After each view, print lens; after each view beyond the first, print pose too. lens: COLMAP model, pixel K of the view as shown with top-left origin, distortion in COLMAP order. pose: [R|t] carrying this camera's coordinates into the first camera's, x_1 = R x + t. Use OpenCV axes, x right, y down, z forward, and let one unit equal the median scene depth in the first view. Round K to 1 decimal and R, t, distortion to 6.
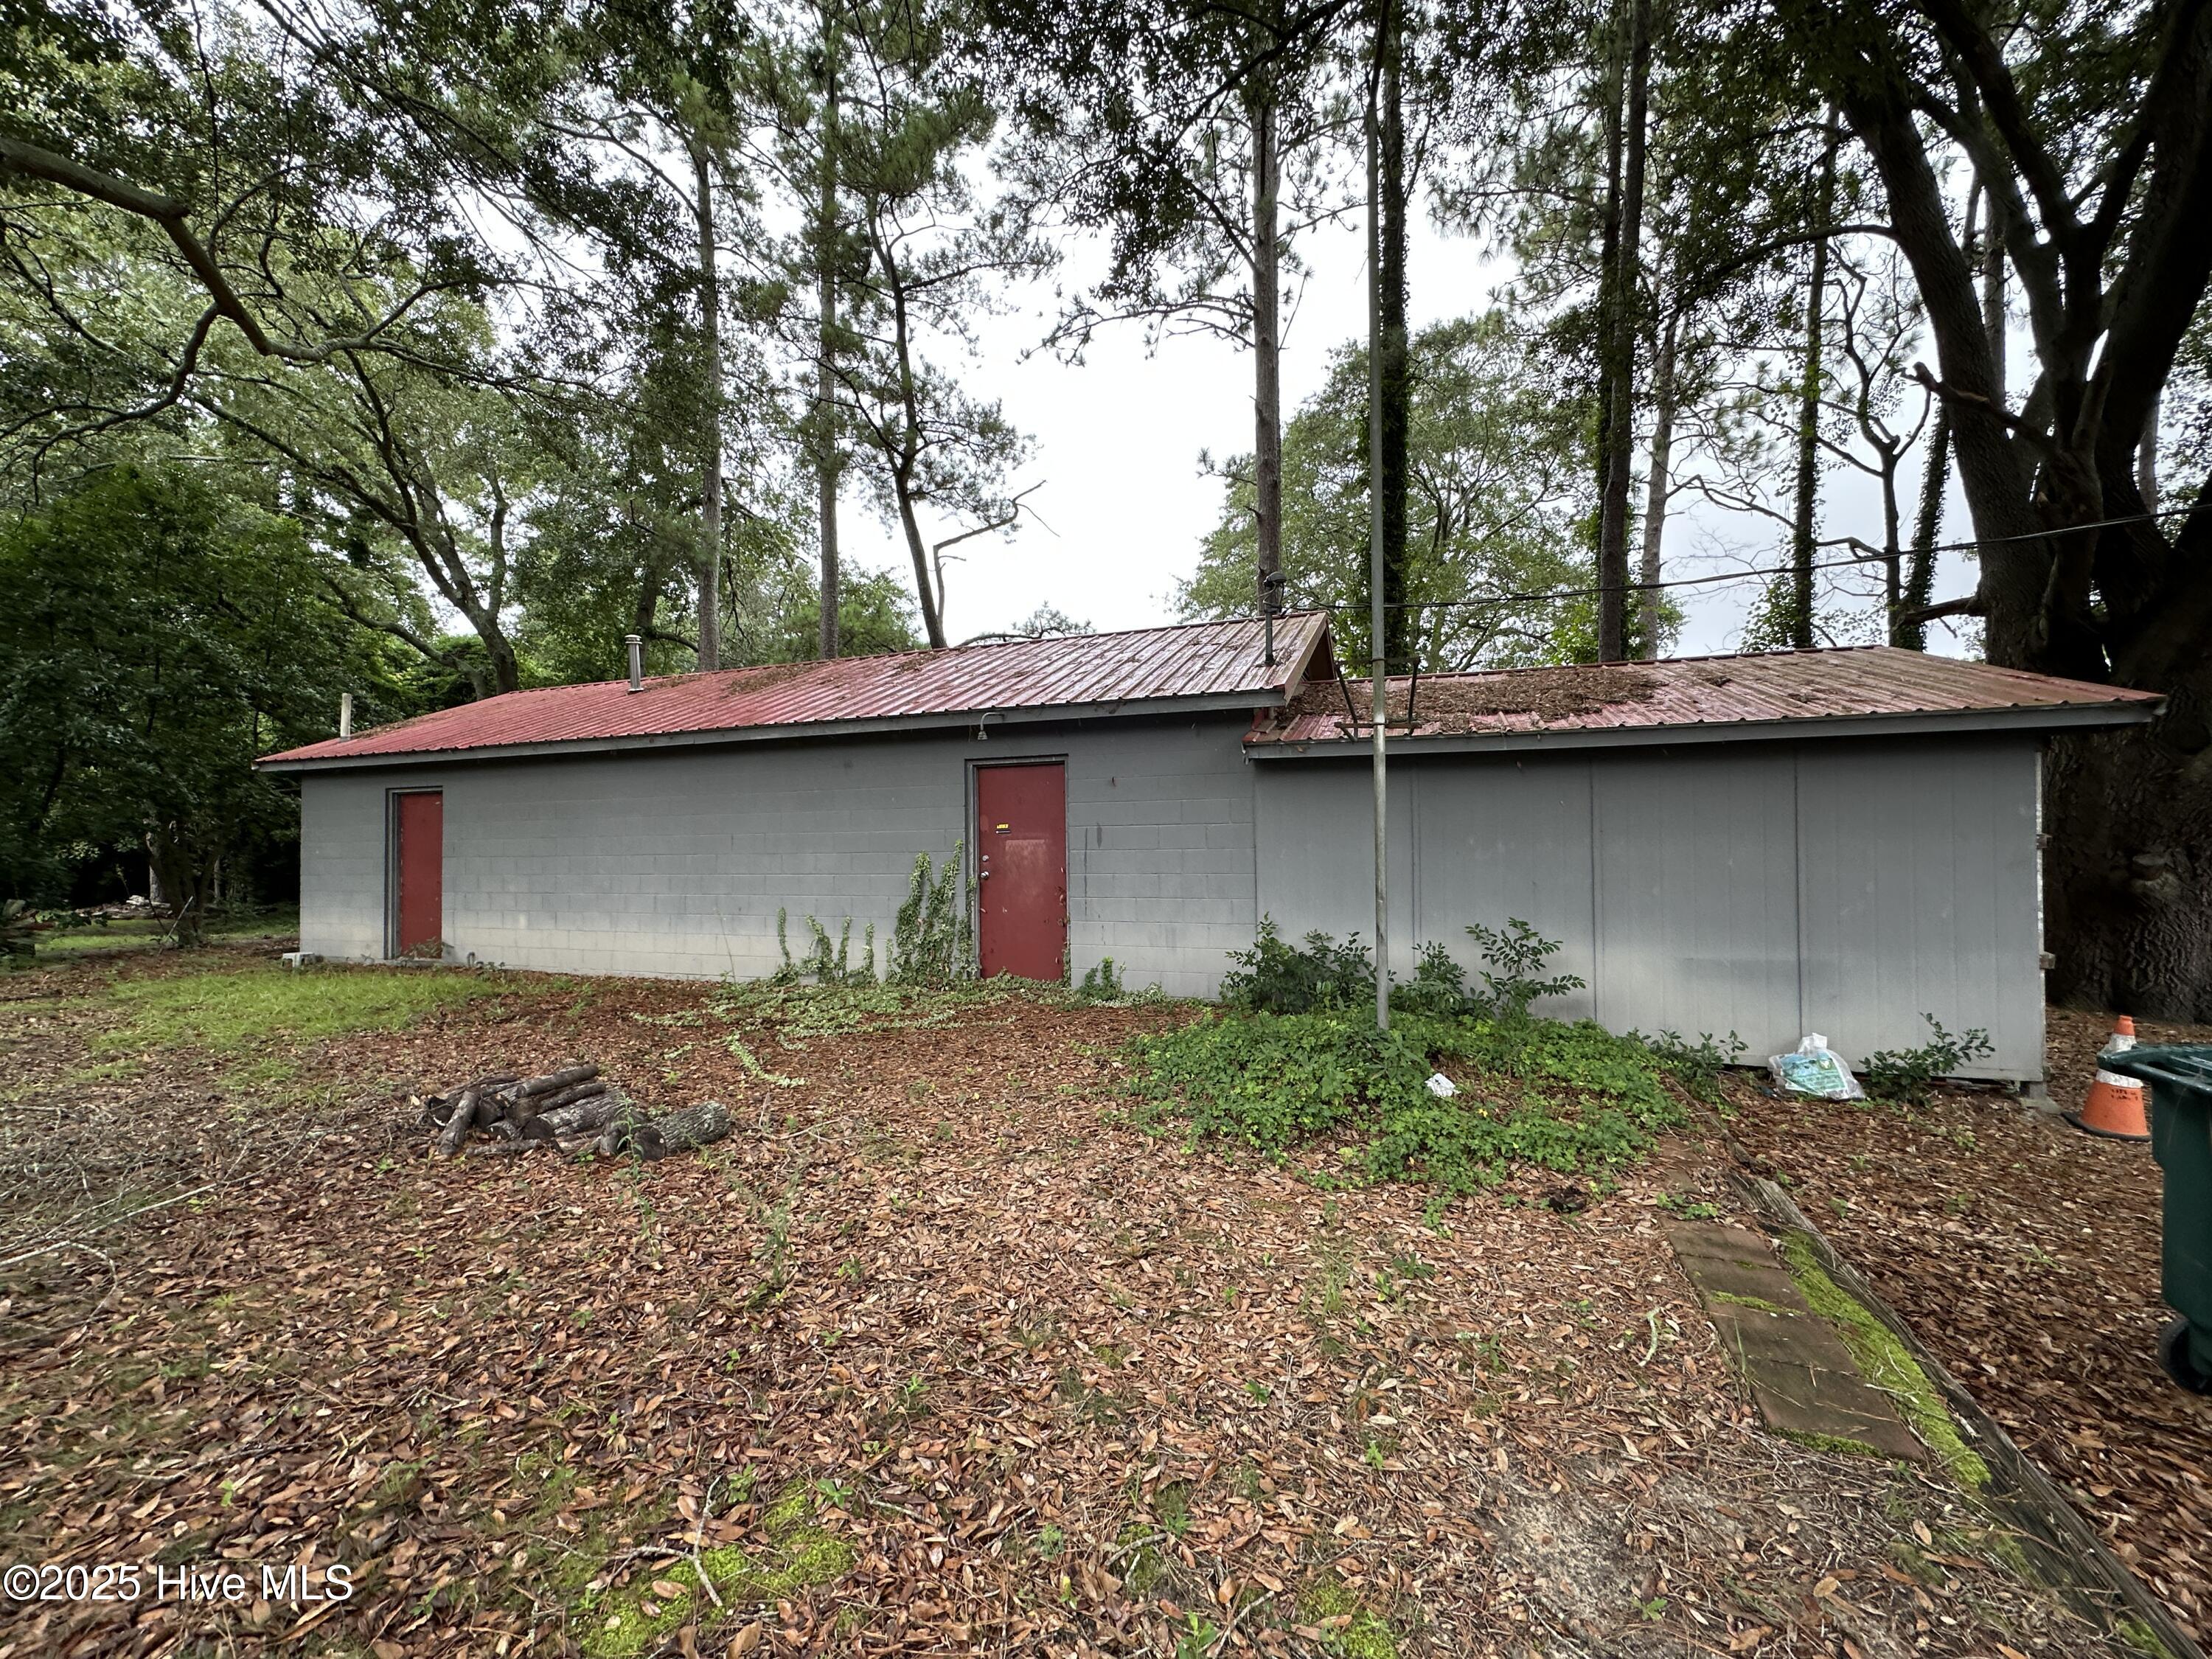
lens RADIAL K [[907.4, 0, 1106.0], [0, 907.4, 829.5], [0, 0, 1]] dist [-0.001481, -0.000239]
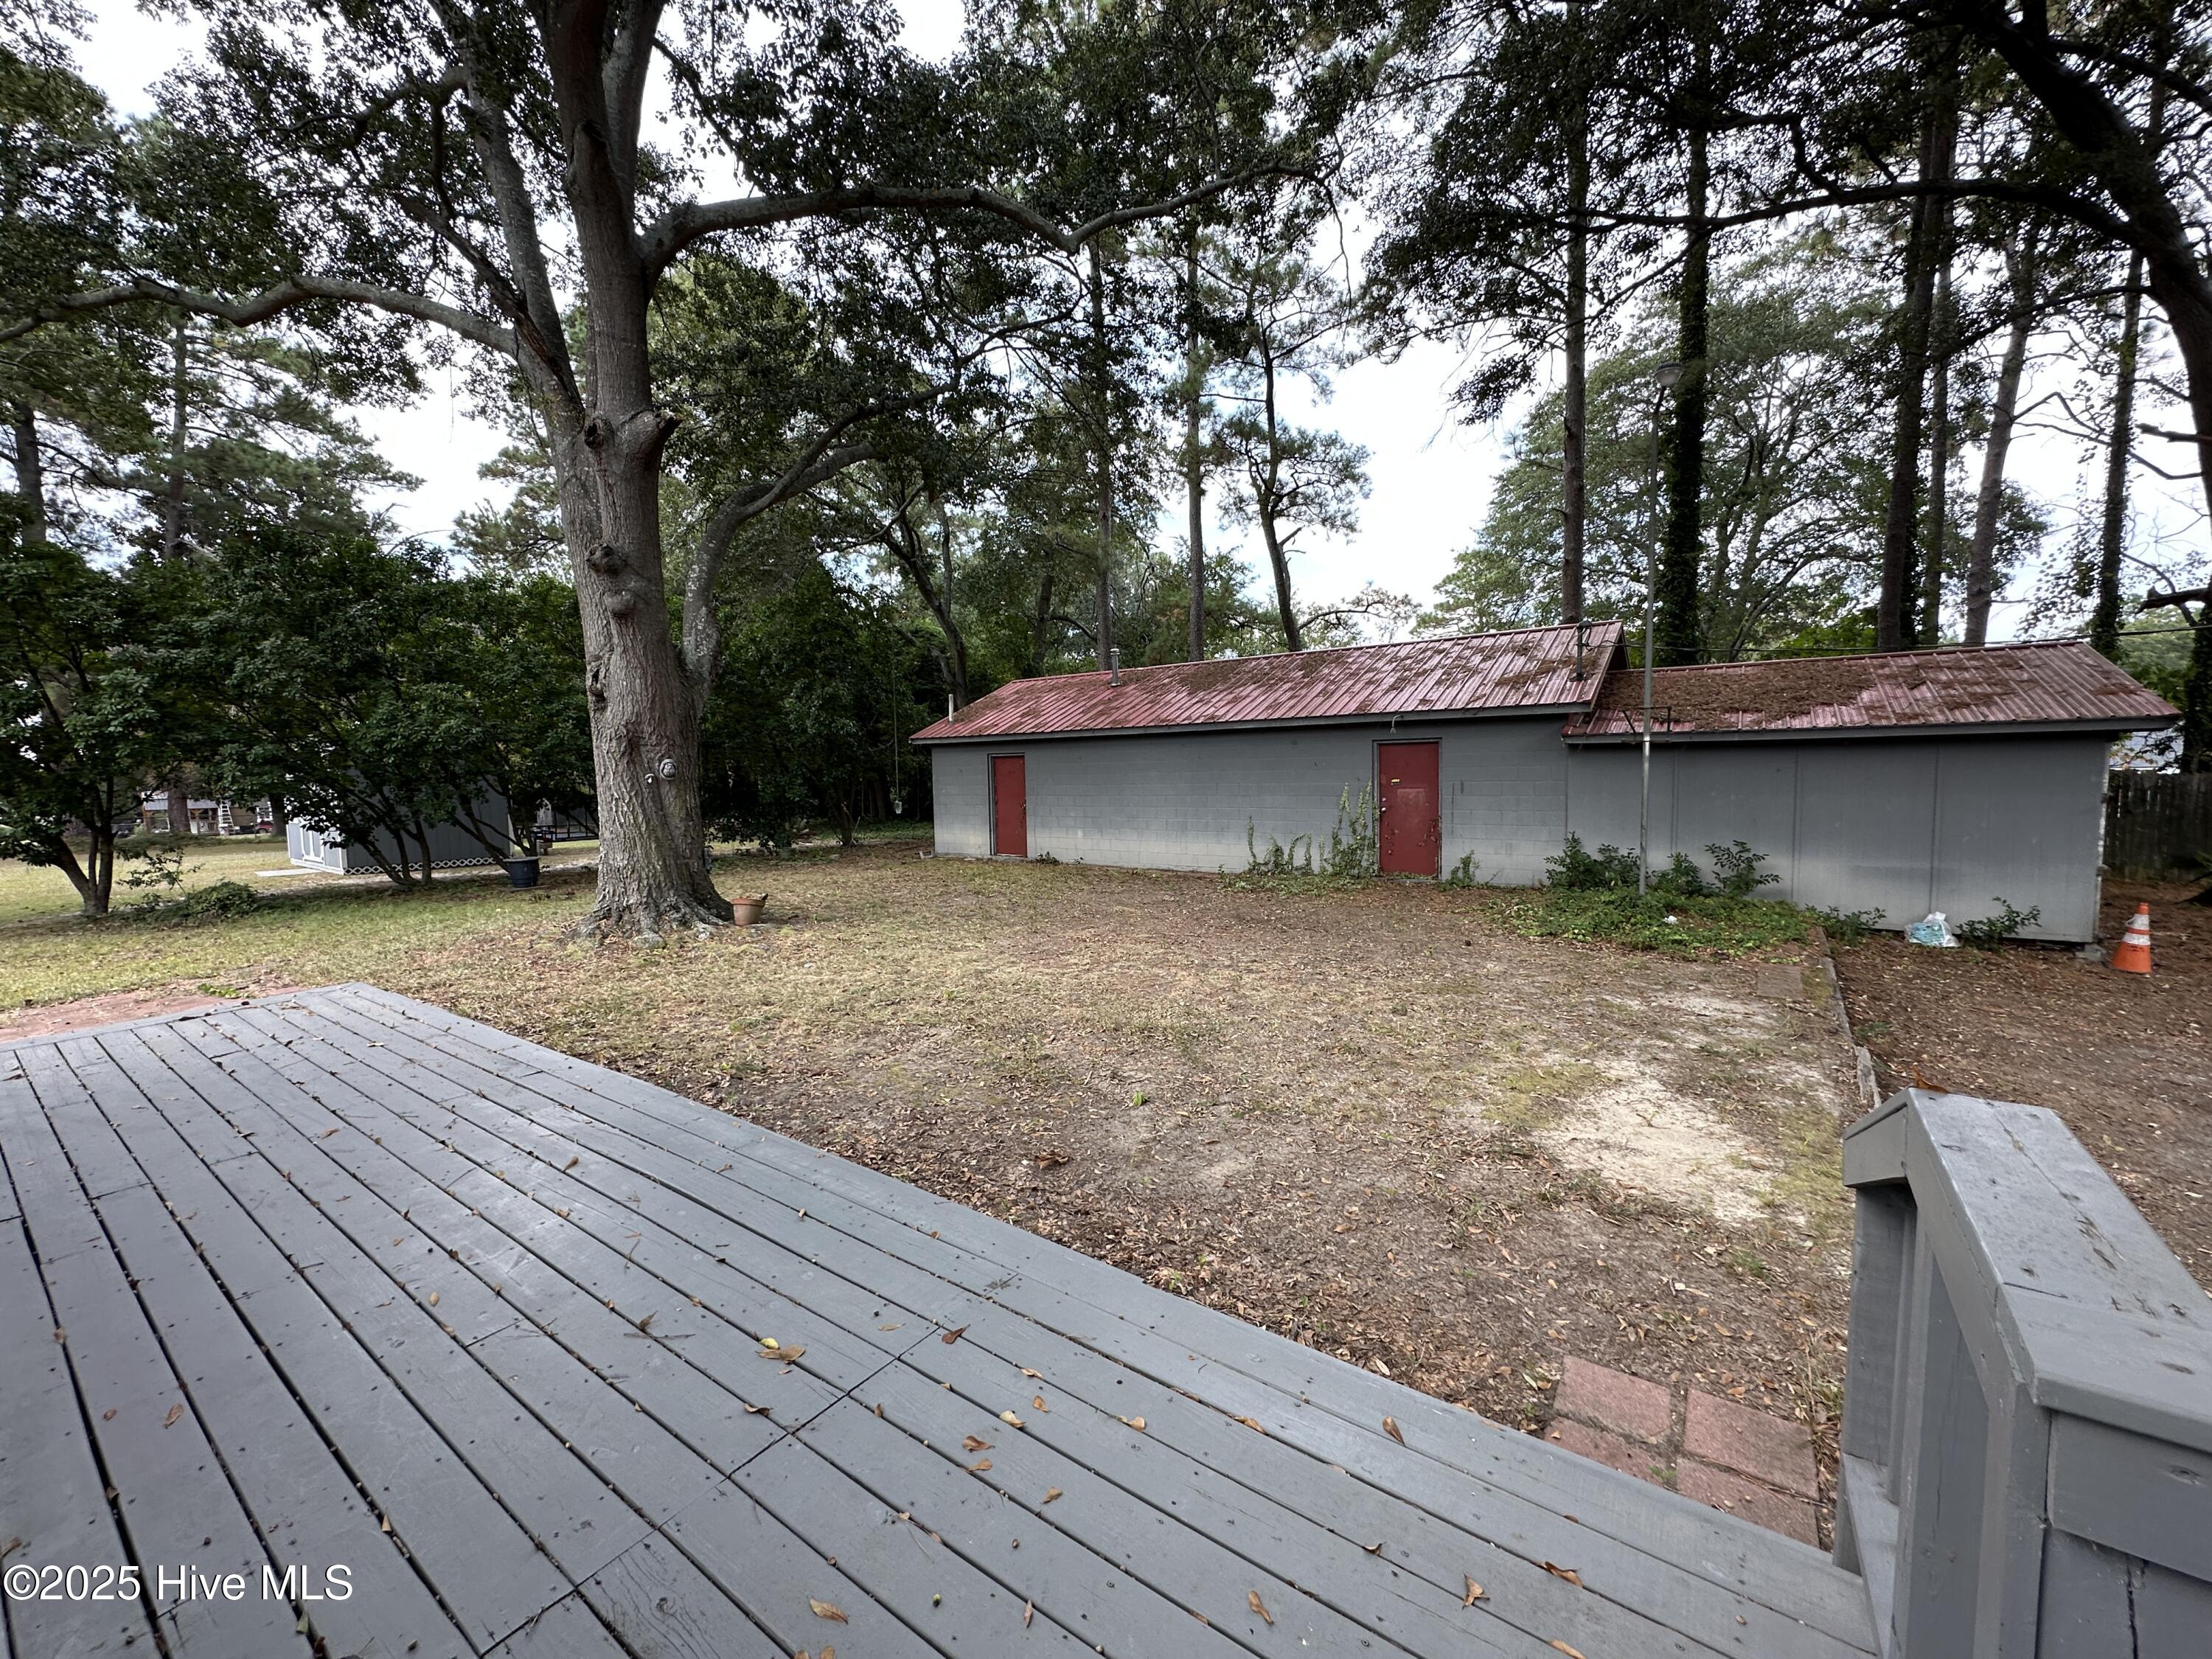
lens RADIAL K [[907.4, 0, 1106.0], [0, 907.4, 829.5], [0, 0, 1]] dist [-0.001481, -0.000239]
pose [[0.962052, 0.010636, -0.272661, -0.168641], [0.014401, 0.995868, 0.089660, -0.069344], [0.272488, -0.090184, 0.957923, -0.715247]]
